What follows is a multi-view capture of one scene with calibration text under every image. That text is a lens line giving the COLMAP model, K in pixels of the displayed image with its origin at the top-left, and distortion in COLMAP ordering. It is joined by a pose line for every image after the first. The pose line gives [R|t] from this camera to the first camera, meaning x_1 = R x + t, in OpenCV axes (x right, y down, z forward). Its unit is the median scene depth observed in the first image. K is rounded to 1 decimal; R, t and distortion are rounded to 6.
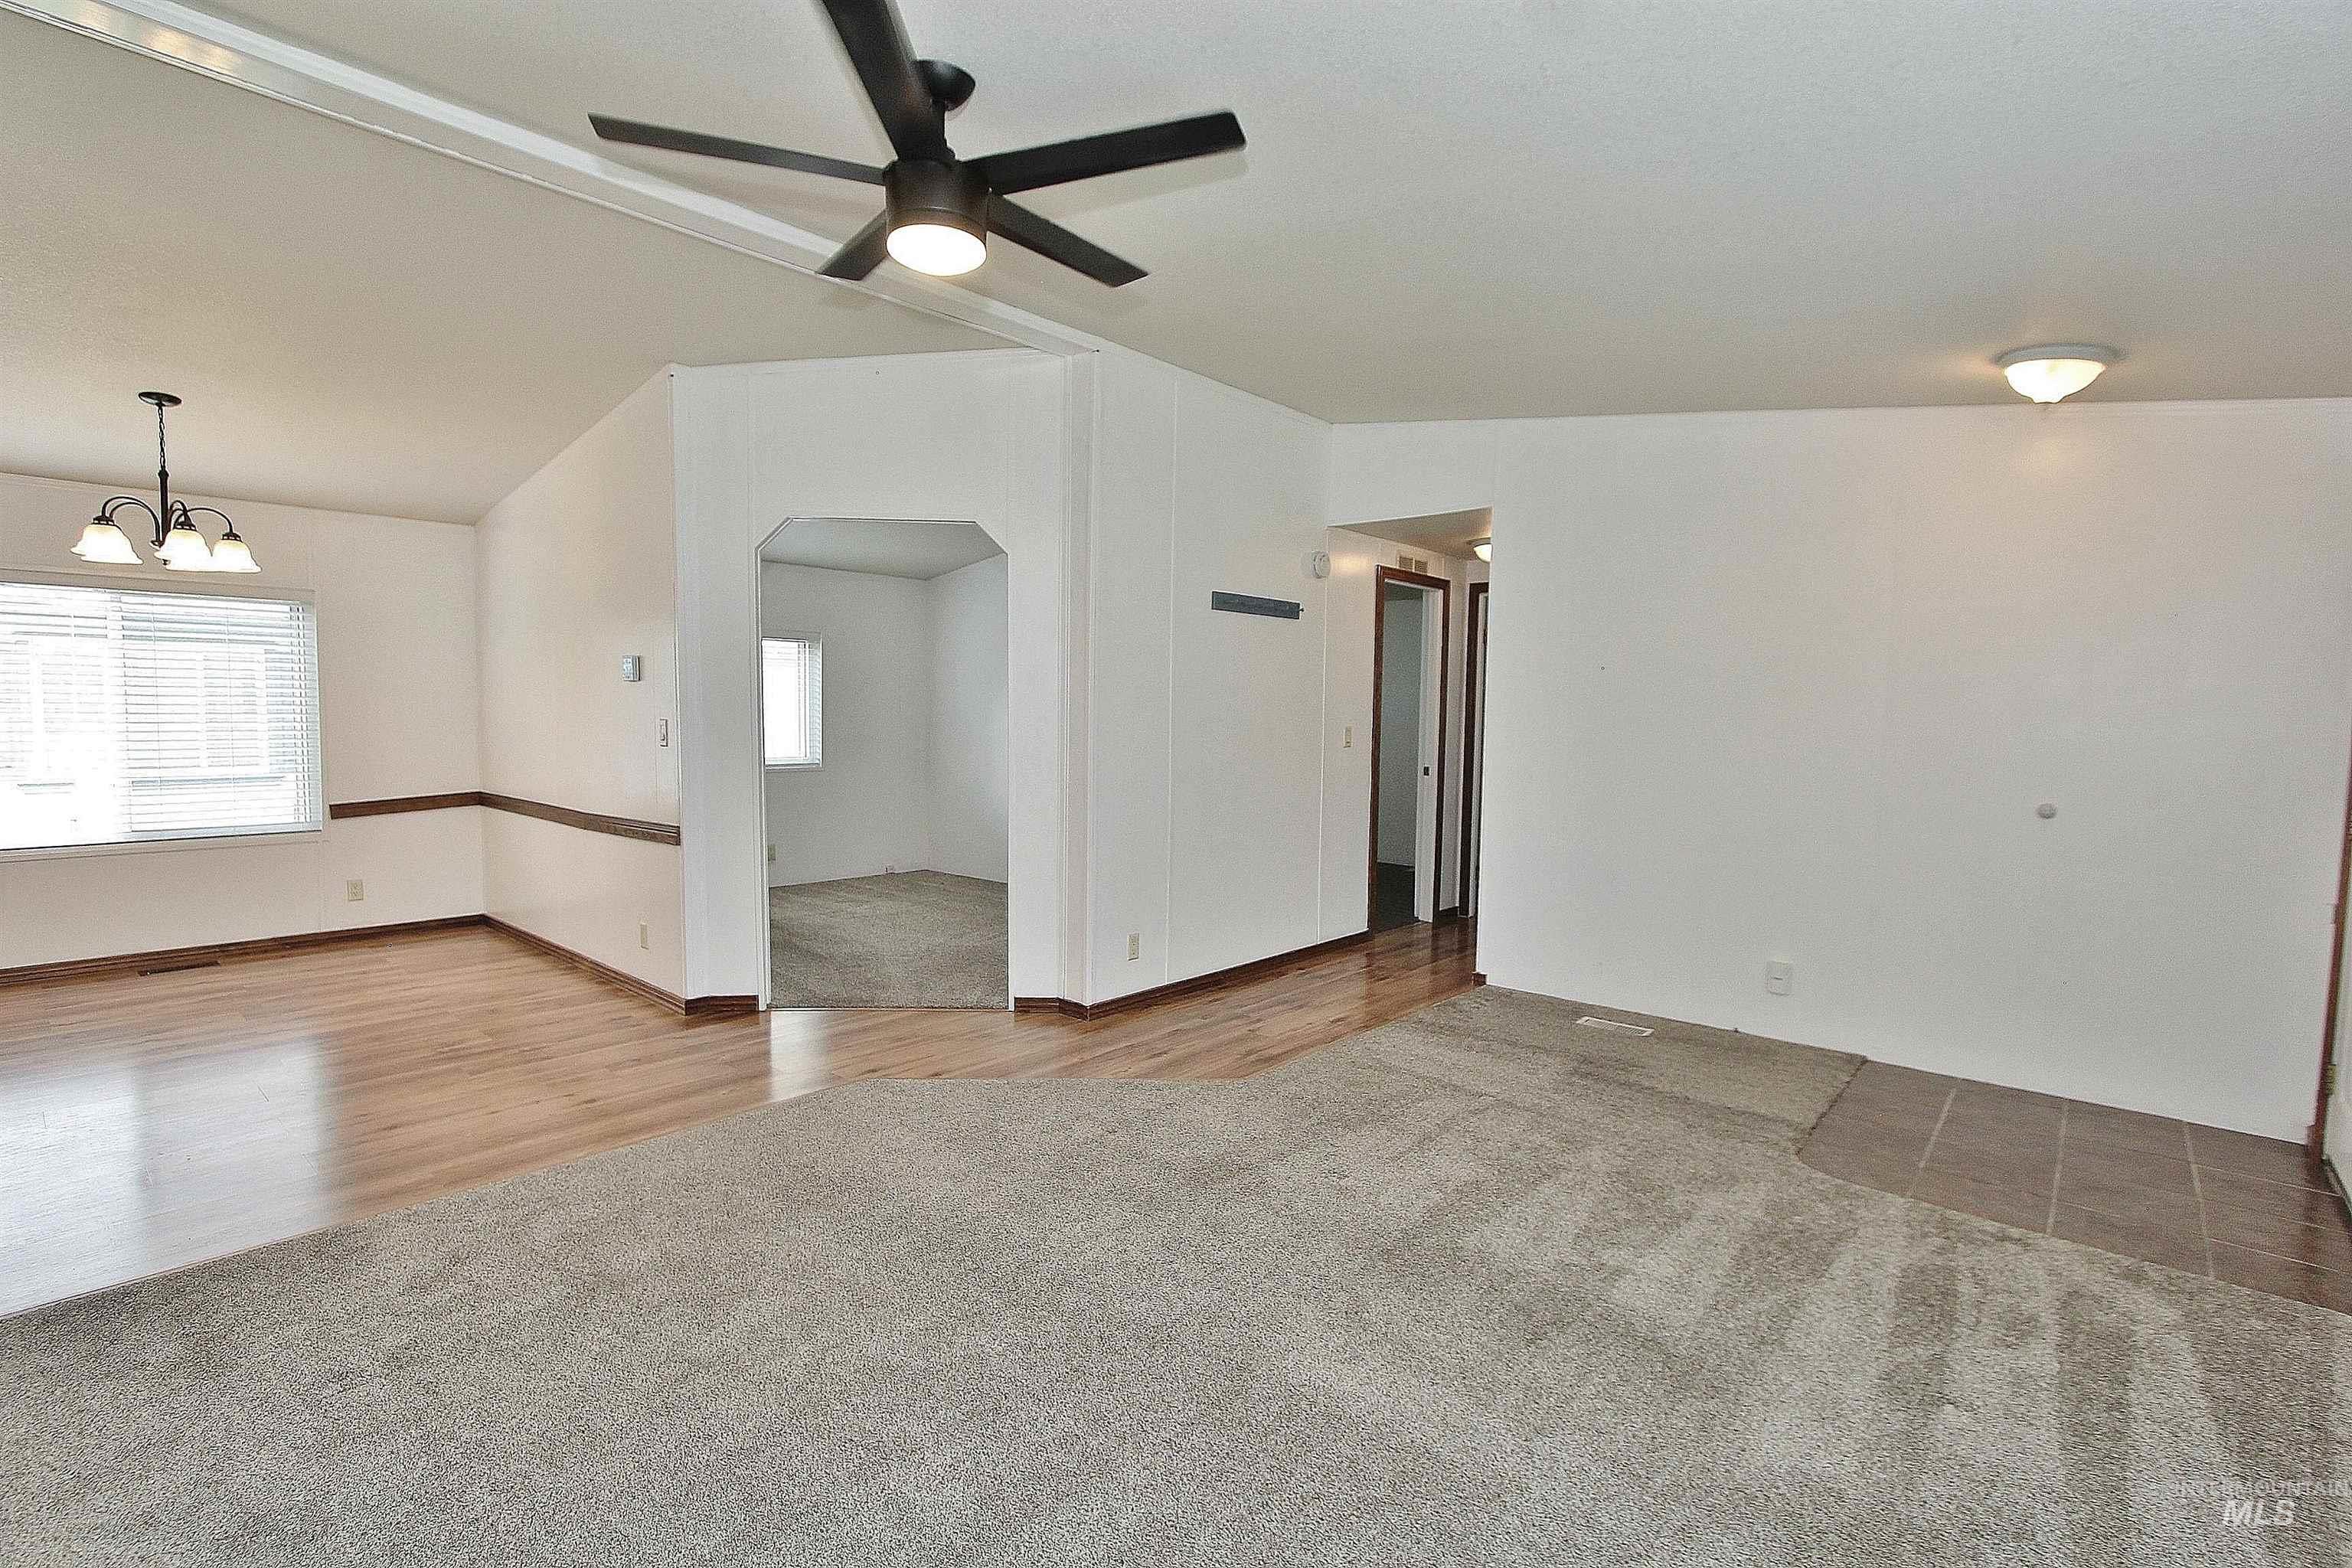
lens RADIAL K [[1076.3, 0, 1155.4], [0, 1076.3, 796.6], [0, 0, 1]] dist [-0.016518, 0.001941]
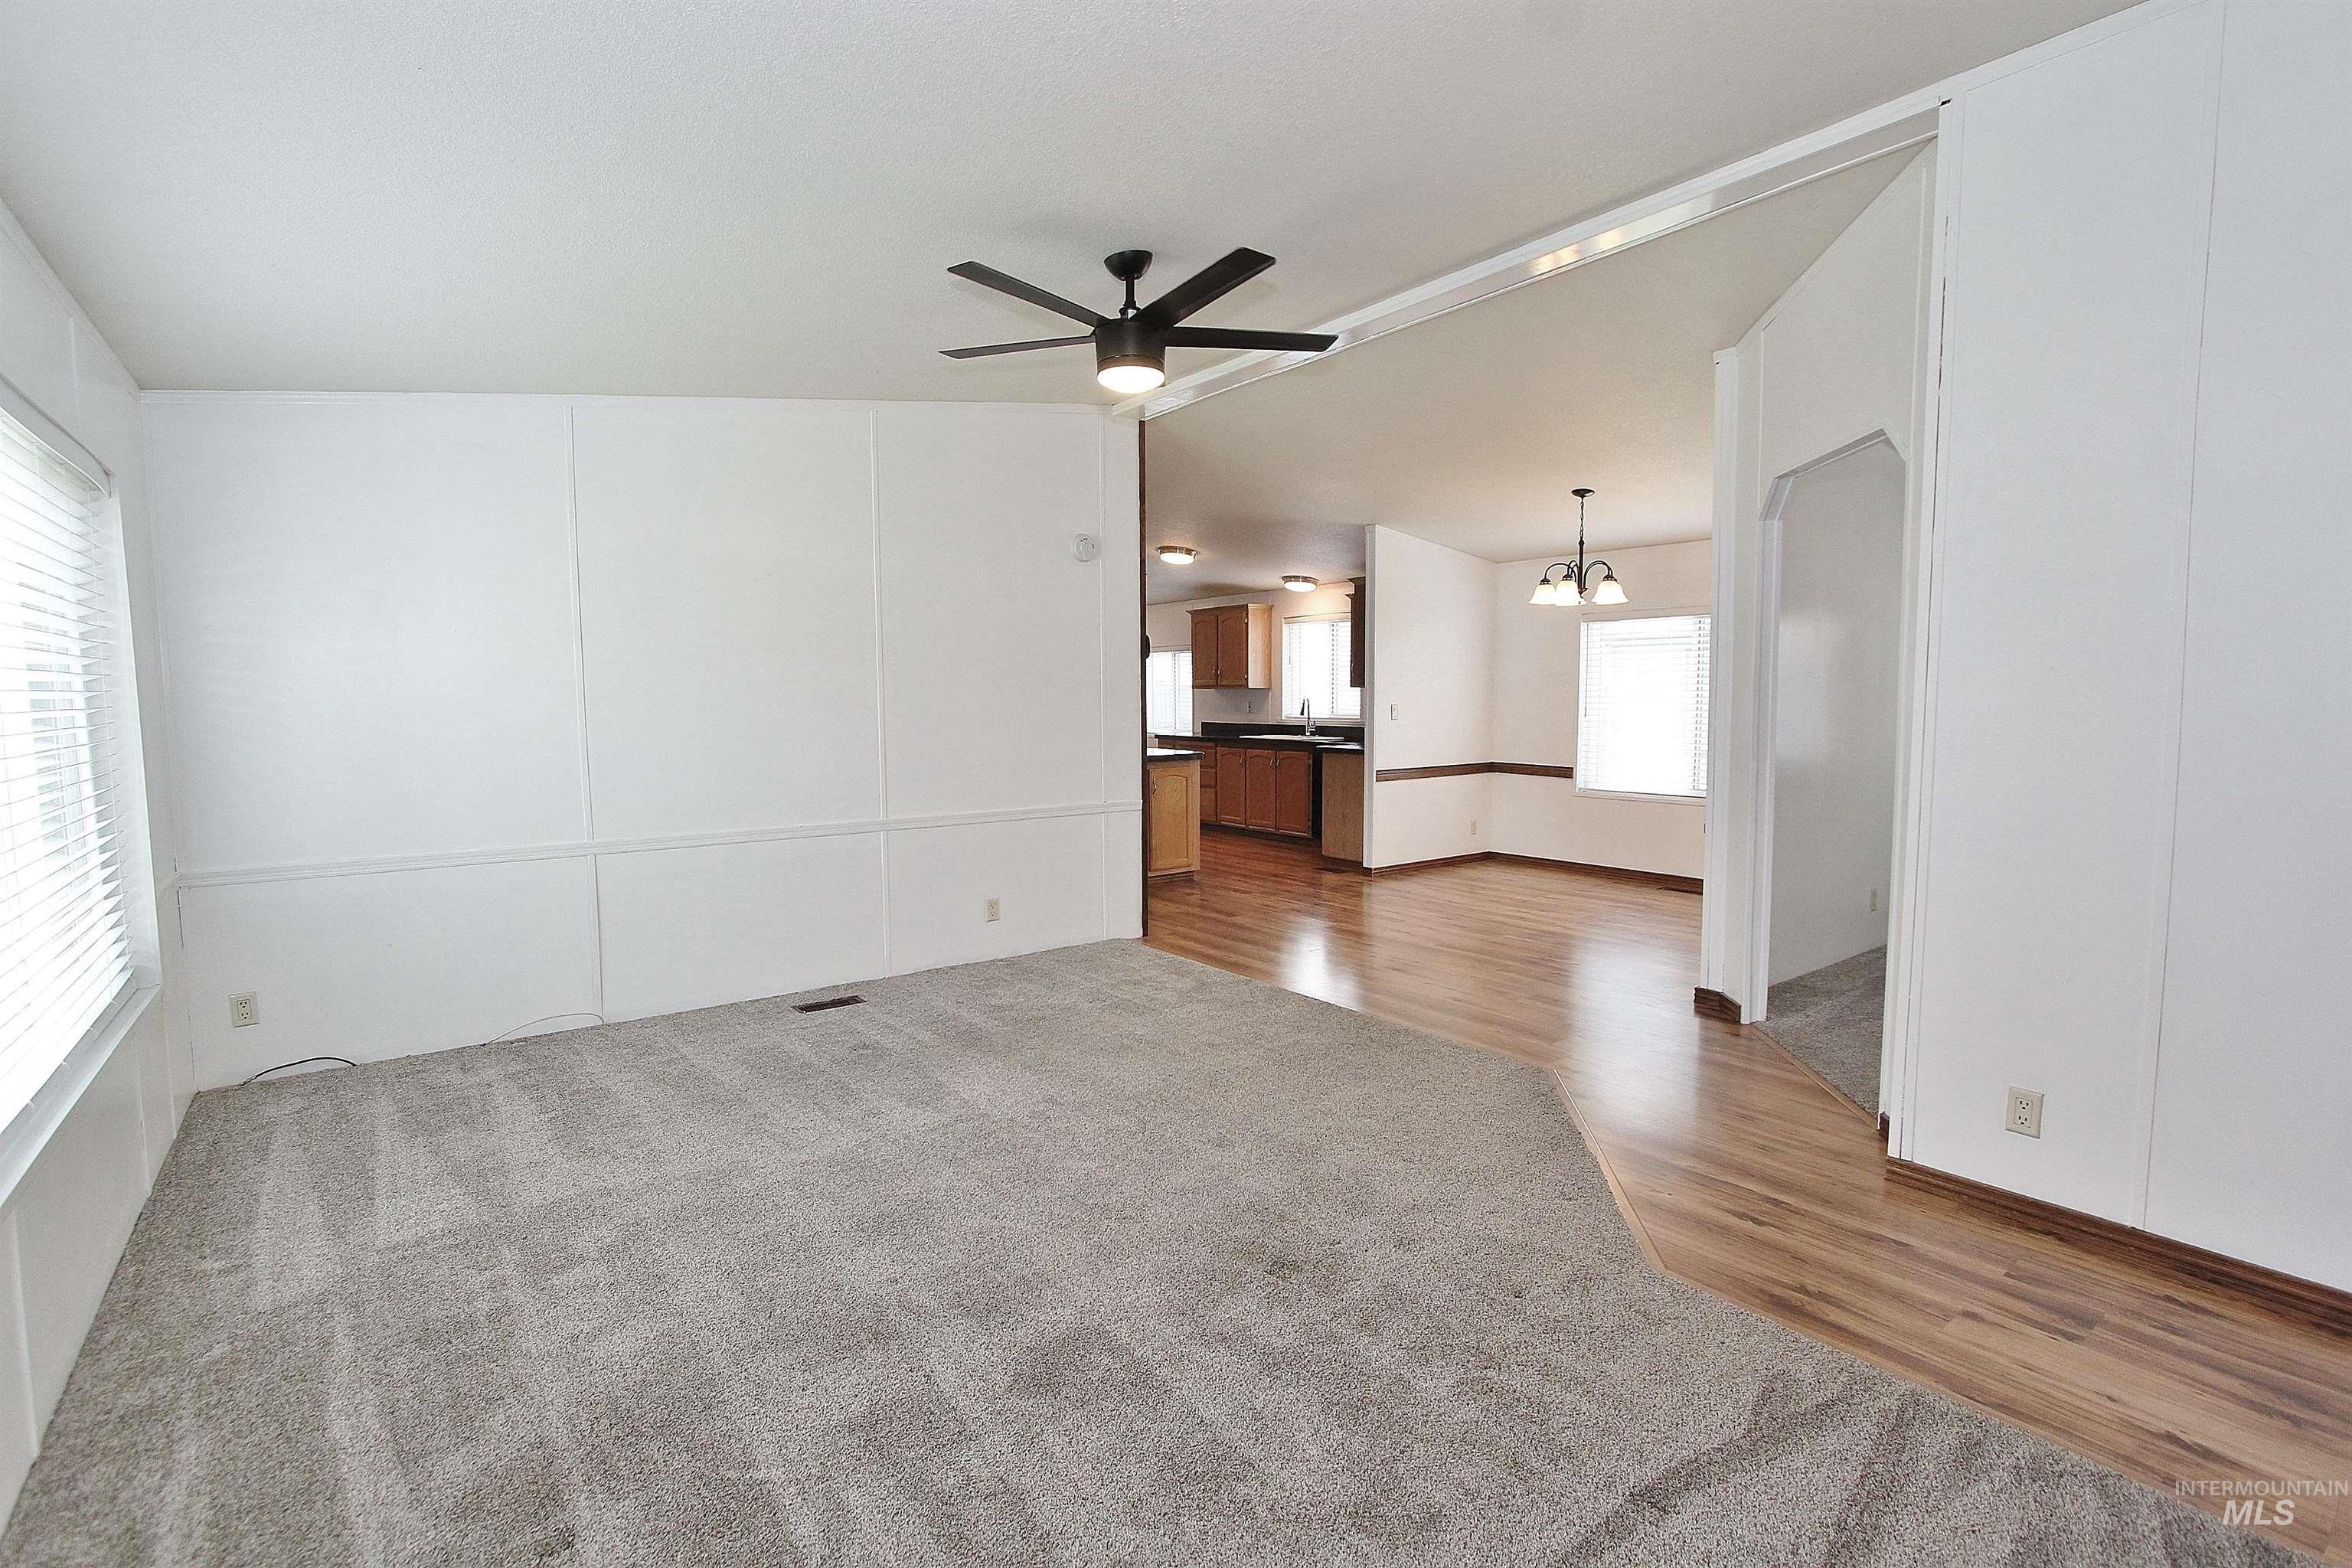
lens RADIAL K [[1076.3, 0, 1160.4], [0, 1076.3, 787.9], [0, 0, 1]] dist [-0.016518, 0.001941]
pose [[-0.197891, 0.073358, -0.977475, 0.690655], [-0.067110, 0.993842, 0.088172, -0.055389], [0.977924, 0.083047, -0.191749, 0.747396]]
